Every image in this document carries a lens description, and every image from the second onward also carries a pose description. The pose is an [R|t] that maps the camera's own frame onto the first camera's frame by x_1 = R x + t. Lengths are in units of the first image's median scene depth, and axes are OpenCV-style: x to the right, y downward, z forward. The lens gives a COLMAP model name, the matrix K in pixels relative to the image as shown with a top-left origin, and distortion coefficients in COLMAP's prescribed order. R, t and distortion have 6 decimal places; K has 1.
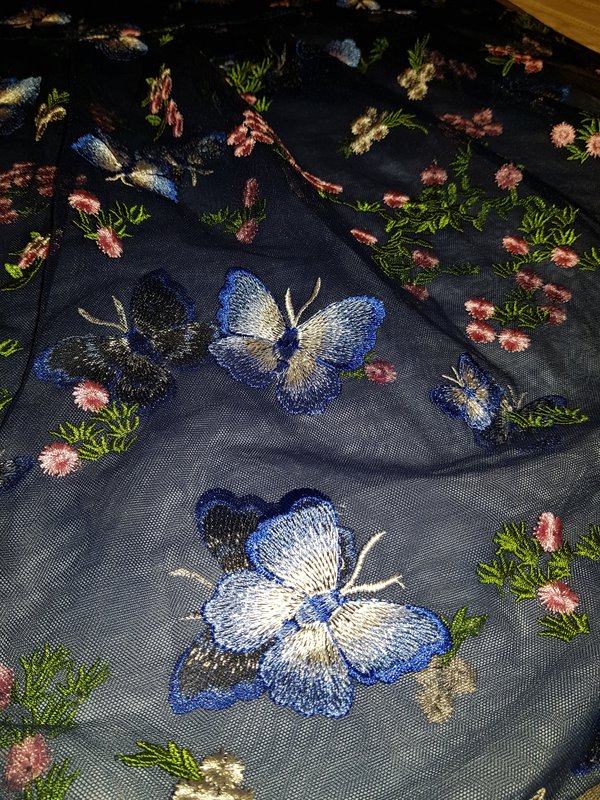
lens RADIAL K [[621.9, 0, 300.0], [0, 621.9, 400.0], [0, 0, 1]] dist [-0.039779, -0.011088]
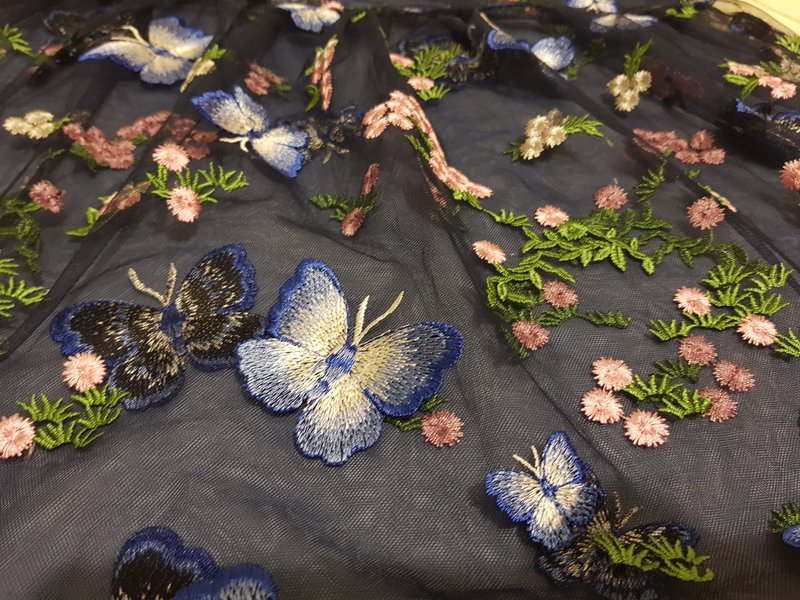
lens RADIAL K [[621.9, 0, 400.0], [0, 621.9, 300.0], [0, 0, 1]] dist [-0.039779, -0.011088]
pose [[0.947370, 0.201668, -0.248637, 0.220212], [-0.237211, 0.963749, -0.122139, -0.083468], [0.214992, 0.174691, 0.960865, 0.227562]]
